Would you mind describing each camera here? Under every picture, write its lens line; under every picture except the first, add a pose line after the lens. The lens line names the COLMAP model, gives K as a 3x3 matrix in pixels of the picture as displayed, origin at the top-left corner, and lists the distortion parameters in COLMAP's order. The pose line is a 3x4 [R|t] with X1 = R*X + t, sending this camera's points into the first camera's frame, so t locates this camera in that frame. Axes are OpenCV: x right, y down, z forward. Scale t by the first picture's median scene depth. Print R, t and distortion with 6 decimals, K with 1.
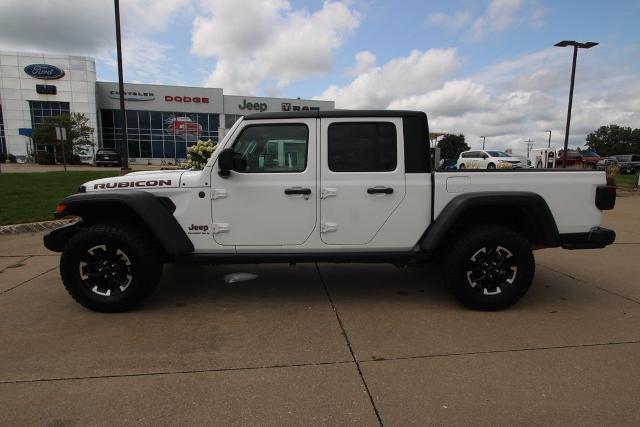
lens RADIAL K [[344.0, 0, 320.0], [0, 344.0, 213.5], [0, 0, 1]] dist [-0.014074, 0.001201]
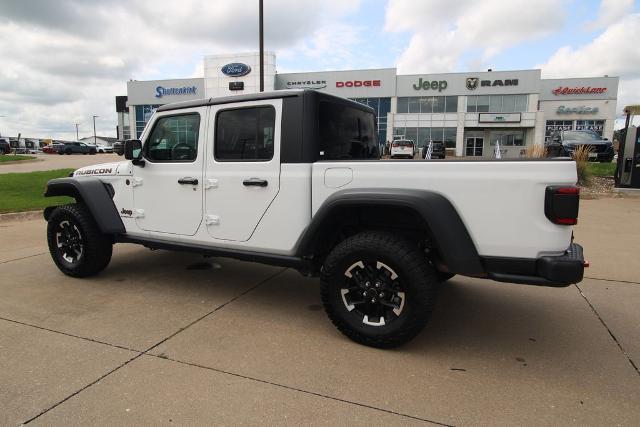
lens RADIAL K [[397.3, 0, 320.0], [0, 397.3, 213.5], [0, 0, 1]] dist [-0.012037, -0.000370]
pose [[0.877341, 0.064920, -0.475455, 0.801021], [-0.061605, 0.997845, 0.022572, -0.020890], [0.475896, 0.009487, 0.879450, 0.175321]]
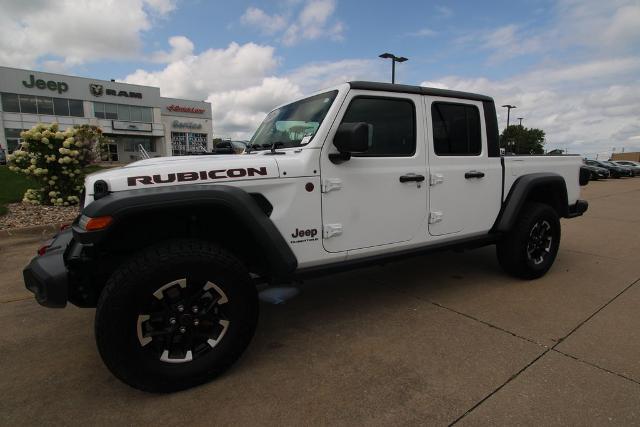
lens RADIAL K [[344.0, 0, 320.0], [0, 344.0, 213.5], [0, 0, 1]] dist [-0.014074, 0.001201]
pose [[0.874483, -0.079669, 0.478469, -0.670081], [0.072407, 0.996808, 0.033640, -0.021588], [-0.479622, 0.005227, 0.877460, 0.349292]]
